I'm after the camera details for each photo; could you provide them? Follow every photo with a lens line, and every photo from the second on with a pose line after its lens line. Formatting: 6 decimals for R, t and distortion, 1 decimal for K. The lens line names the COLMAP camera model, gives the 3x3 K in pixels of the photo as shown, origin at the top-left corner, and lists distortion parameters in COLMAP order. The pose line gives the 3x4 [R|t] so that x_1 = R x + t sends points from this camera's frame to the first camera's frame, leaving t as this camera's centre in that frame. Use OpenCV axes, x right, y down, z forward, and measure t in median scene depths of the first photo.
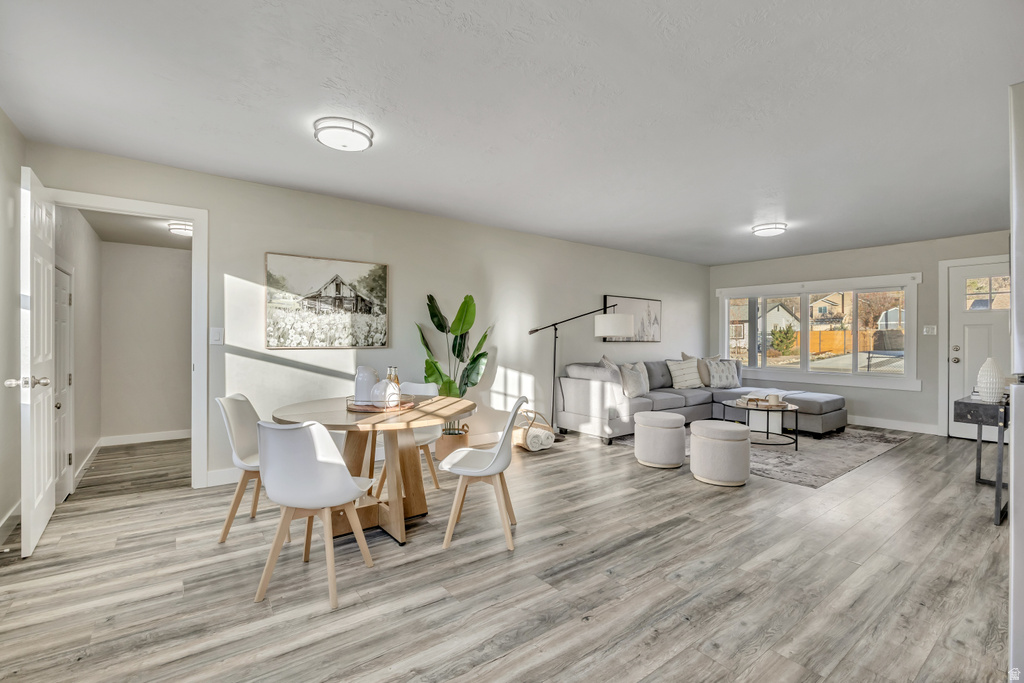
lens RADIAL K [[452.0, 0, 509.8], [0, 452.0, 339.1], [0, 0, 1]] dist [-0.019081, -0.000043]
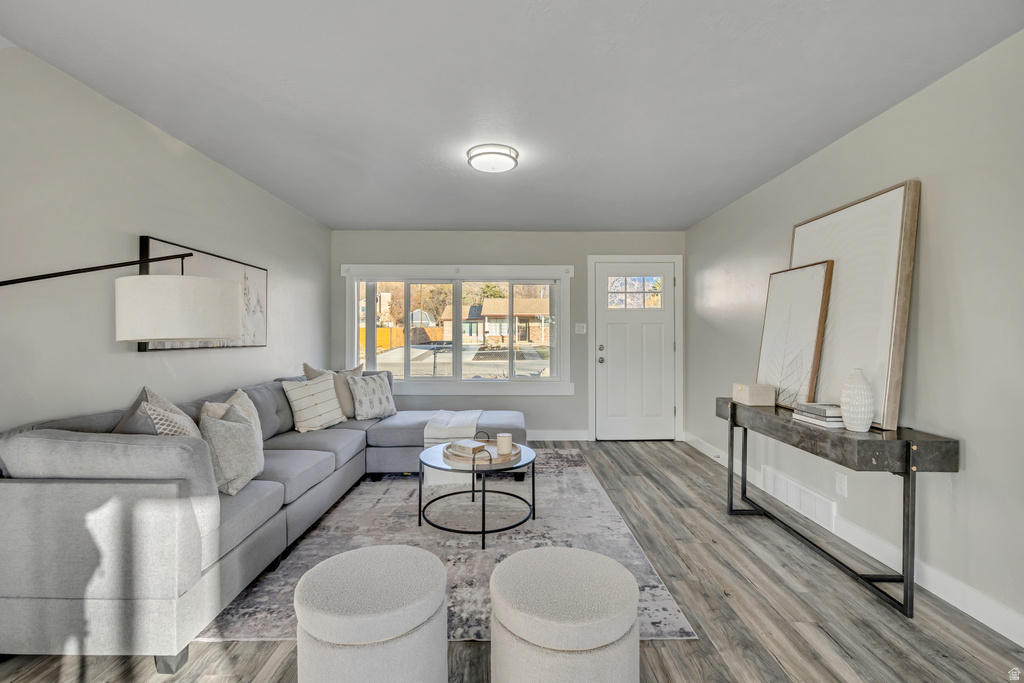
lens RADIAL K [[452.0, 0, 509.8], [0, 452.0, 339.1], [0, 0, 1]] dist [-0.019081, -0.000043]
pose [[0.600090, -0.009443, 0.799877, 0.089825], [0.004100, 0.999954, 0.008729, -0.006460], [-0.799922, -0.001958, 0.600101, 0.494063]]
